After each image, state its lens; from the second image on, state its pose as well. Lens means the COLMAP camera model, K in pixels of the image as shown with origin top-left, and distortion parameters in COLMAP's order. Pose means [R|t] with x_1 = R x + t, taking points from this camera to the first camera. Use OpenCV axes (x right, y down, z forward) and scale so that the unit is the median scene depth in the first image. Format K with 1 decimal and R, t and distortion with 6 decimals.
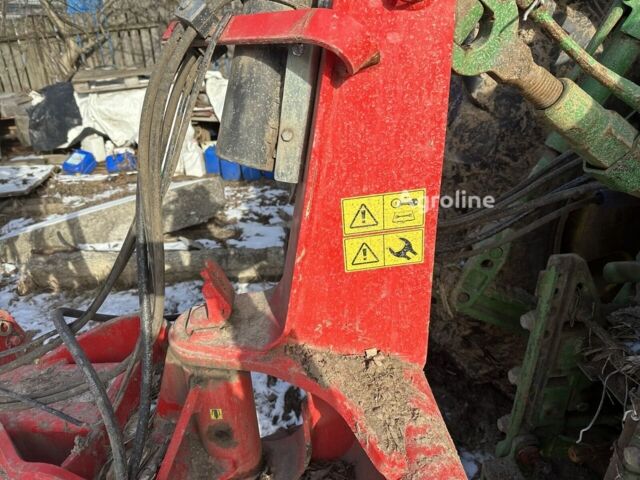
lens RADIAL K [[463.9, 0, 320.0], [0, 463.9, 240.0], [0, 0, 1]] dist [0.004965, -0.001035]
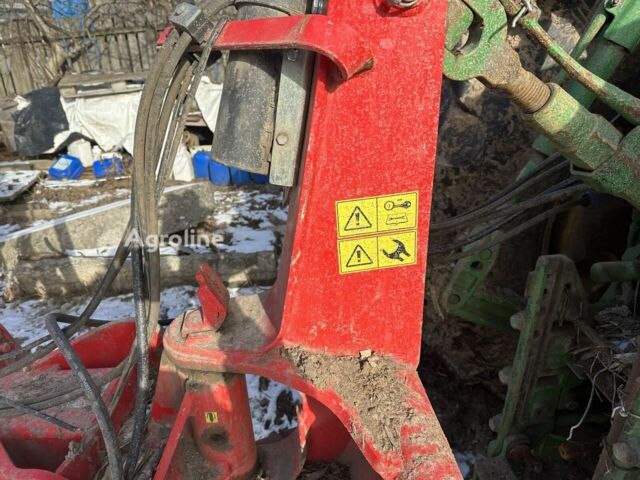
lens RADIAL K [[463.9, 0, 320.0], [0, 463.9, 240.0], [0, 0, 1]] dist [0.004965, -0.001035]
pose [[0.999692, -0.007836, 0.023546, -0.007624], [0.008050, 0.999927, -0.009018, 0.002444], [-0.023474, 0.009205, 0.999682, -0.007273]]
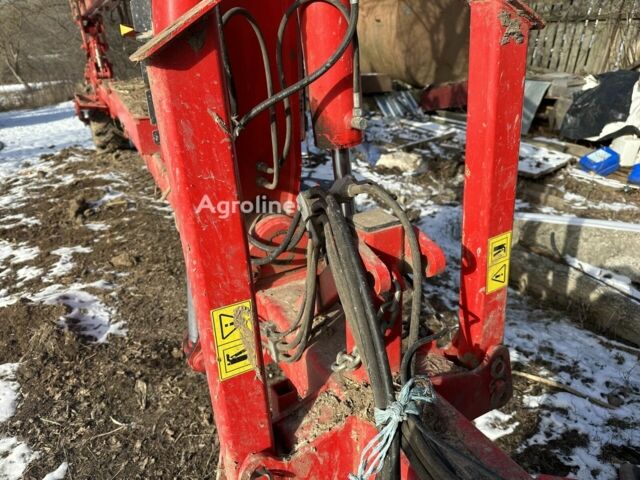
lens RADIAL K [[463.9, 0, 320.0], [0, 463.9, 240.0], [0, 0, 1]] dist [0.004965, -0.001035]
pose [[0.531645, 0.413036, -0.739429, -0.400951], [-0.389066, 0.894565, 0.219956, -0.086529], [0.752317, 0.170749, 0.636289, 0.253237]]
